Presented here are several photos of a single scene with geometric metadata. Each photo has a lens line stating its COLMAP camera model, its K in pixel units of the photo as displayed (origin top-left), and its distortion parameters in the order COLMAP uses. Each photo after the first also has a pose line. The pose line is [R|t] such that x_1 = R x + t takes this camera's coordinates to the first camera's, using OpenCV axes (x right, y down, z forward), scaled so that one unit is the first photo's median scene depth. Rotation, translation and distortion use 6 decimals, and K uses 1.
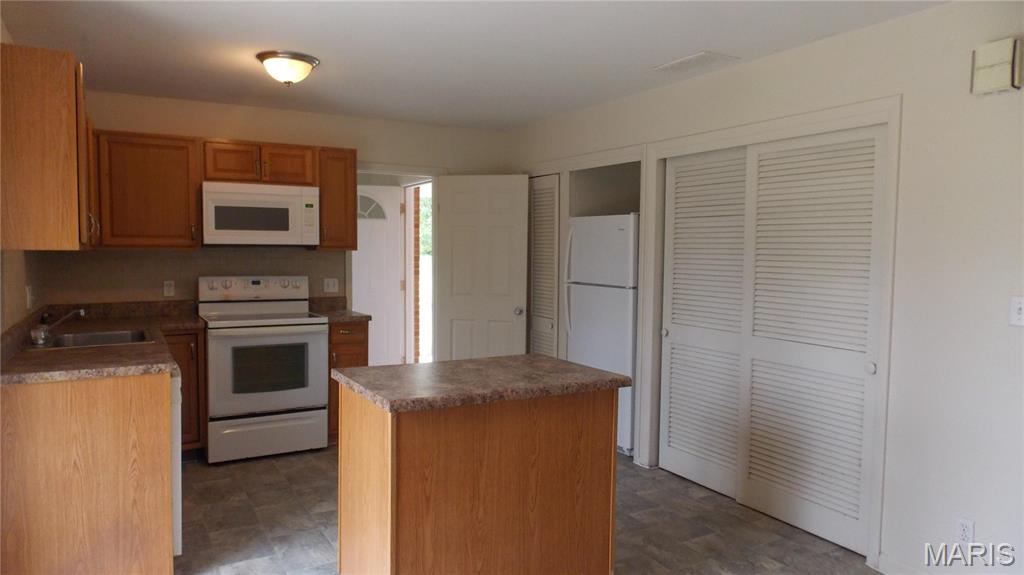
lens RADIAL K [[691.9, 0, 512.0], [0, 691.9, 287.5], [0, 0, 1]] dist [0.000728, -0.000035]
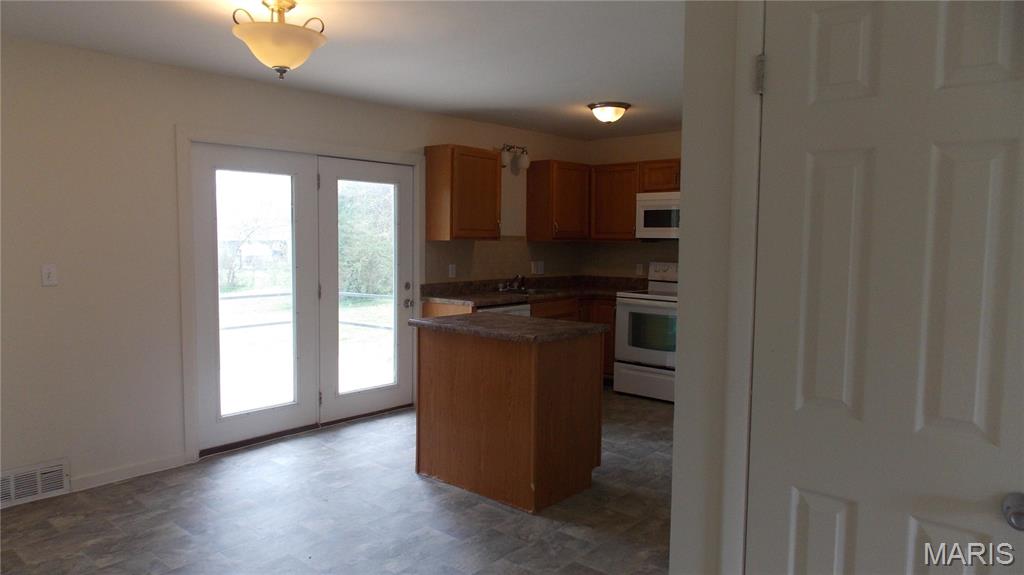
lens RADIAL K [[676.5, 0, 512.1], [0, 676.5, 312.9], [0, 0, 1]] dist [0.000742, 0.000037]
pose [[0.330851, 0.096077, -0.938779, 0.780257], [-0.061984, 0.994868, 0.079972, -0.006278], [0.941645, 0.031731, 0.335108, 0.313839]]
